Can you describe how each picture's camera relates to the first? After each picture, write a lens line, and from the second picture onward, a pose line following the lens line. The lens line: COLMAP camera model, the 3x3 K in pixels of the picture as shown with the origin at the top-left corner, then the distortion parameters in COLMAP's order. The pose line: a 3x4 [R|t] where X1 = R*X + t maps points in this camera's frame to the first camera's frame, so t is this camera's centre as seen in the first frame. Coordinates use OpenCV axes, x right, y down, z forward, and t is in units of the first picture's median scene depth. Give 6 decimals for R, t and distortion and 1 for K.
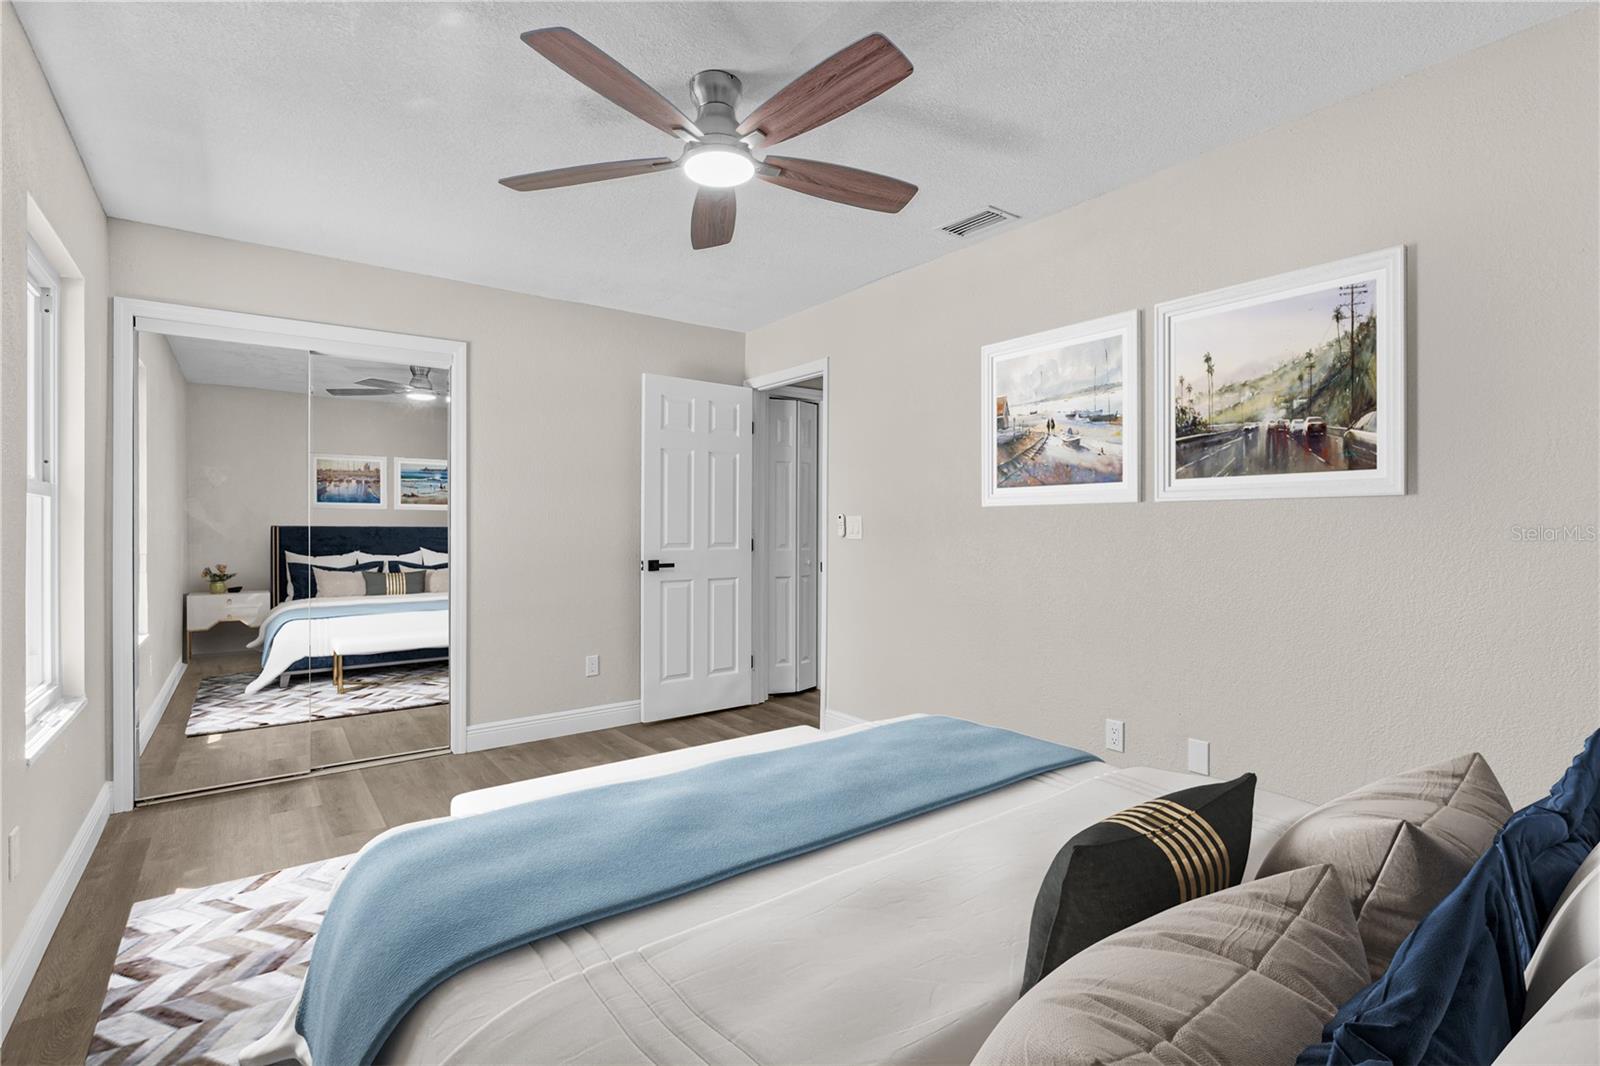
lens RADIAL K [[726.4, 0, 800.7], [0, 726.4, 532.4], [0, 0, 1]] dist [-0.002076, 0.000085]
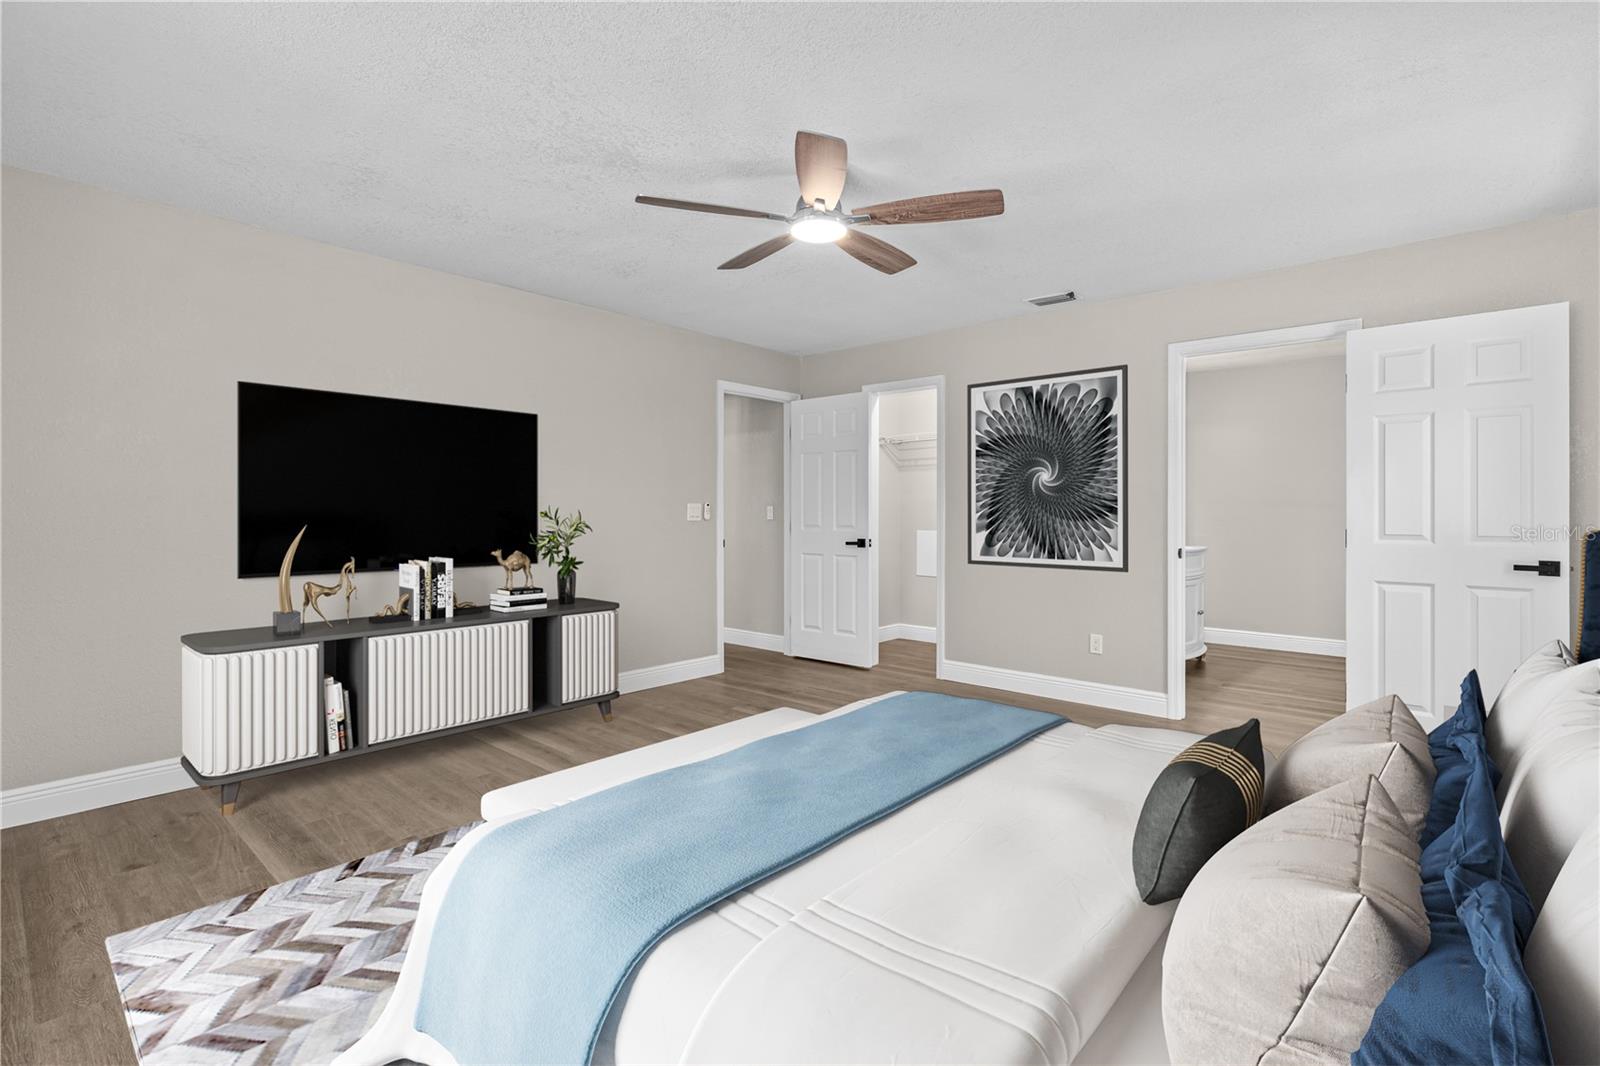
lens RADIAL K [[726.4, 0, 798.3], [0, 726.4, 520.0], [0, 0, 1]] dist [-0.002076, 0.000085]
pose [[0.980645, -0.003933, 0.195756, -0.279120], [0.002744, 0.999976, 0.006348, -0.021933], [-0.195777, -0.005688, 0.980632, -0.072046]]
